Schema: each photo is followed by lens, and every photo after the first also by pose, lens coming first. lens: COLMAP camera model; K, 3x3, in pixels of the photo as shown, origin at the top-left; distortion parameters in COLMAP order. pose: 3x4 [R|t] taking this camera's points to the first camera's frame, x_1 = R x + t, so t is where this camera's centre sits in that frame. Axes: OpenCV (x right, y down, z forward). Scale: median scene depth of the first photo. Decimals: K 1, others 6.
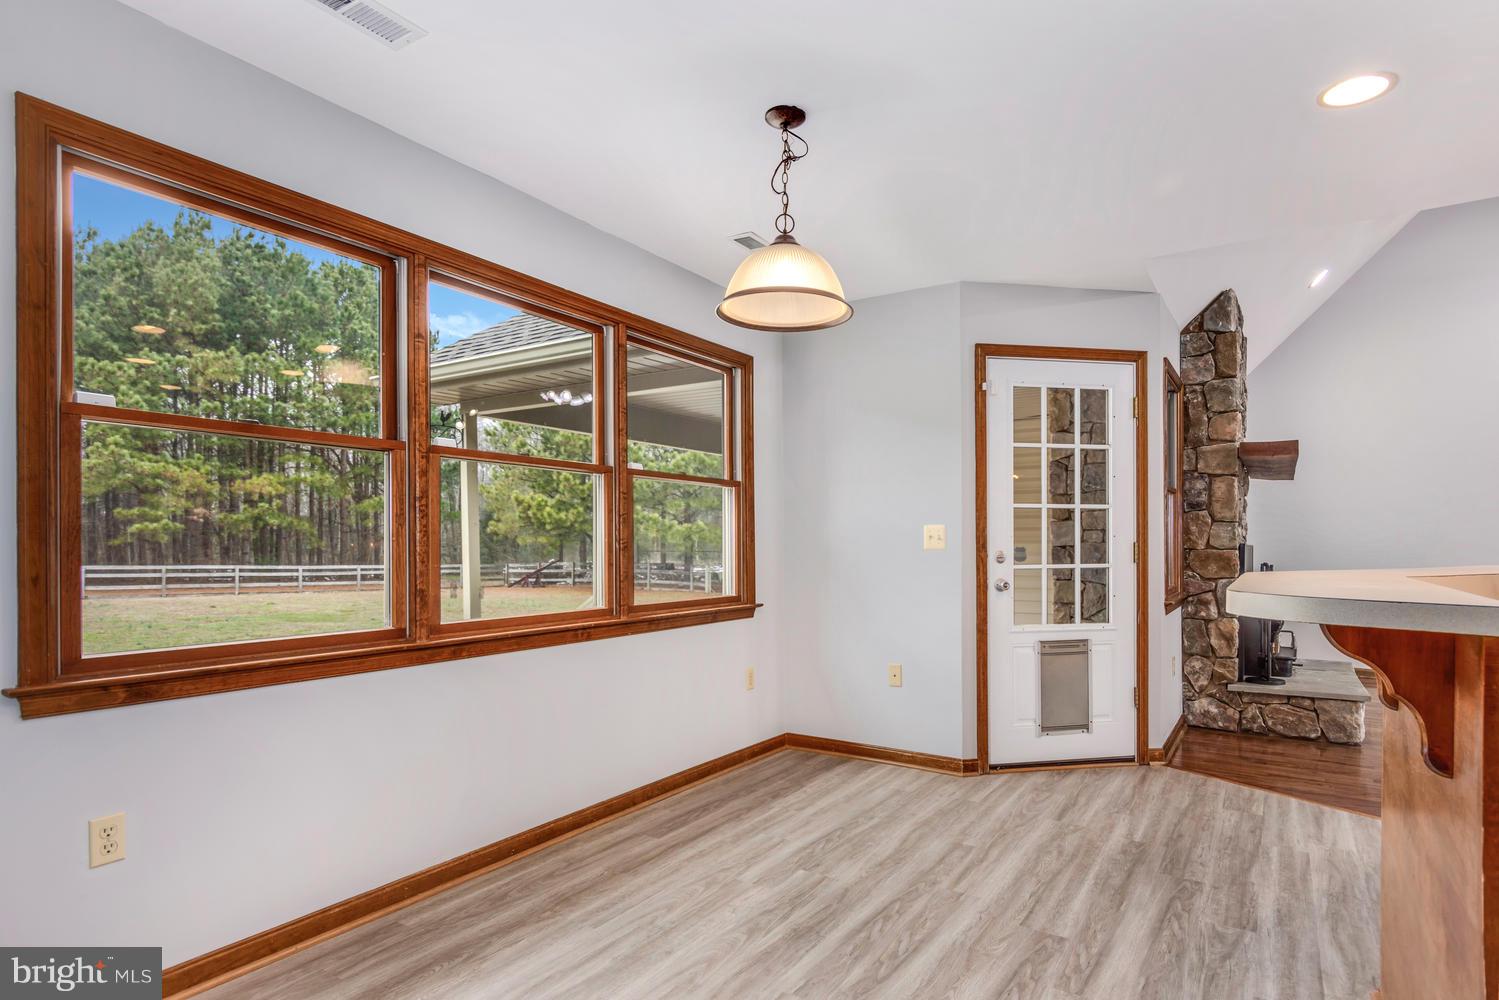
lens RADIAL K [[805.4, 0, 752.0], [0, 805.4, 553.1], [0, 0, 1]] dist [-0.000936, -0.000781]
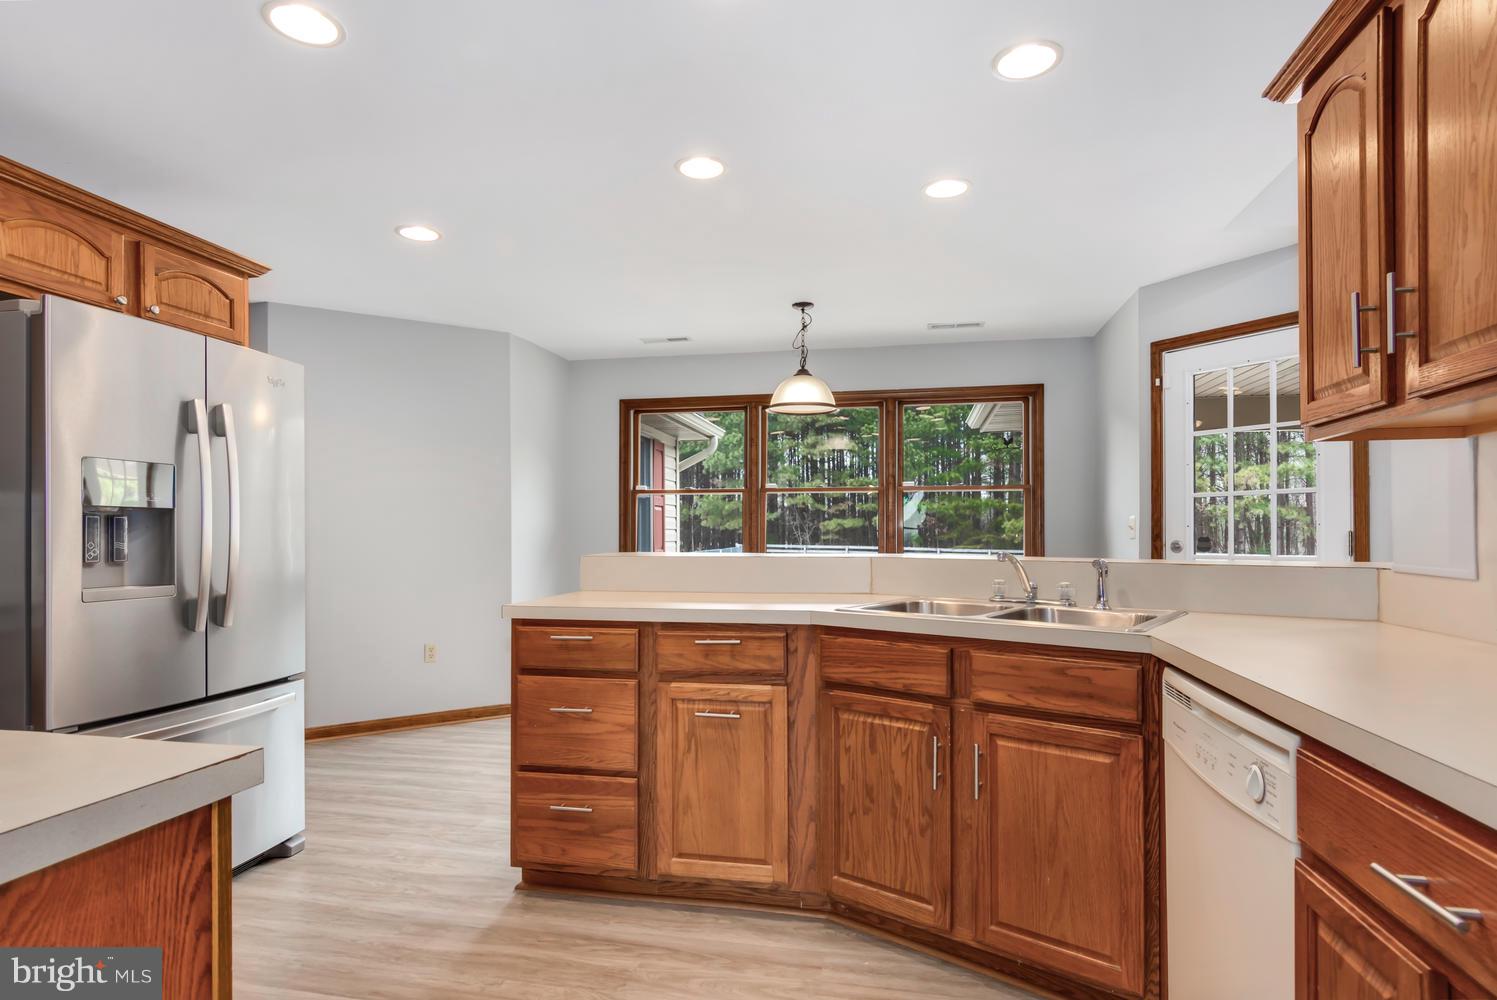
lens RADIAL K [[799.9, 0, 747.7], [0, 799.9, 533.6], [0, 0, 1]] dist [-0.000737, -0.001835]
pose [[0.364091, -0.003034, -0.931359, 1.231931], [-0.006161, 0.999965, -0.005666, -0.001641], [0.931343, 0.007801, 0.364059, 0.150752]]
